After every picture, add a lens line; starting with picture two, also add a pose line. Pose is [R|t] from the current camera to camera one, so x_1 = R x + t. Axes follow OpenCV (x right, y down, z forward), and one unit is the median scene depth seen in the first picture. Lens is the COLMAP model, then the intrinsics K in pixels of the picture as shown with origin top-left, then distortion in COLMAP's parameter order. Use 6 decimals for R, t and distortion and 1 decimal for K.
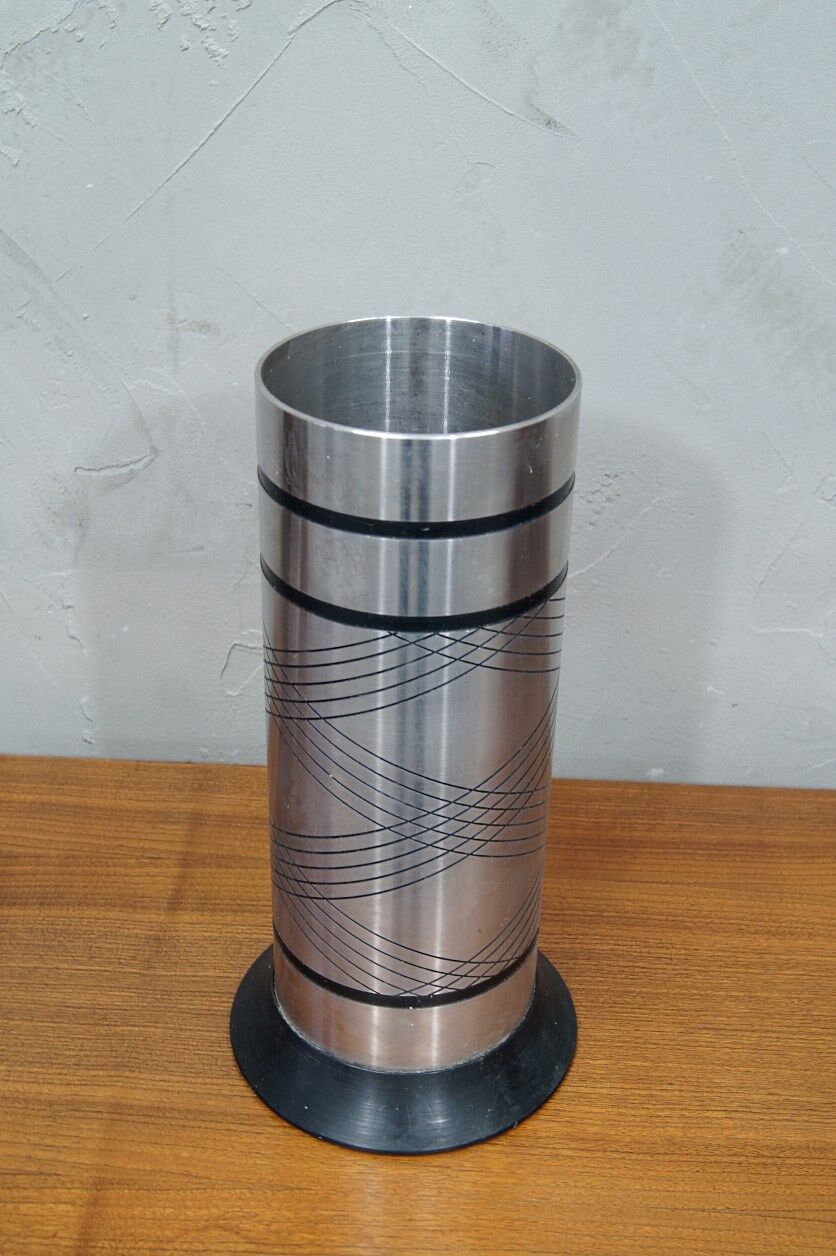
lens RADIAL K [[1558.6, 0, 465.5], [0, 1558.6, 623.1], [0, 0, 1]] dist [0.015414, 0.014468]
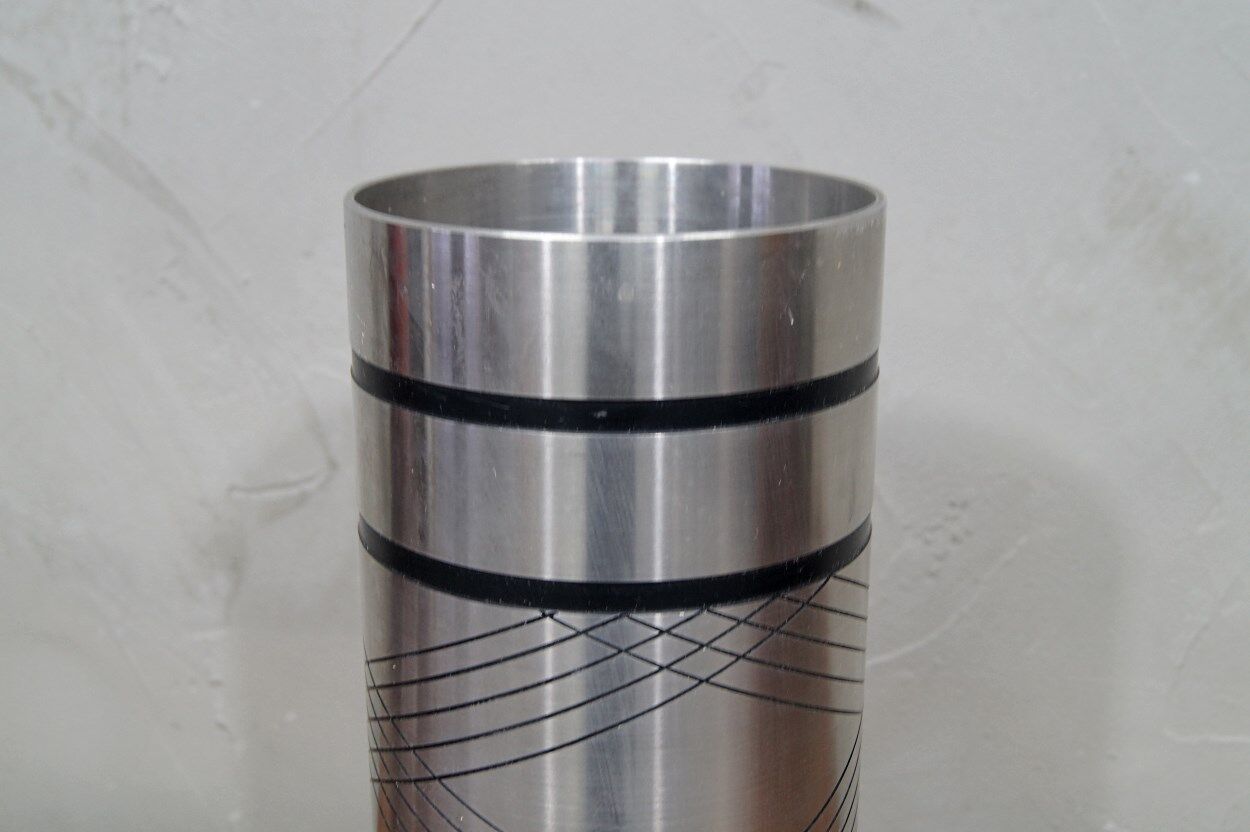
lens RADIAL K [[1681.1, 0, 623.7], [0, 1681.1, 382.3], [0, 0, 1]] dist [-0.046838, 0.021946]
pose [[0.993544, 0.001900, -0.113433, 0.043333], [-0.029935, 0.968814, -0.245973, 0.065290], [0.109428, 0.247781, 0.962616, 0.352734]]
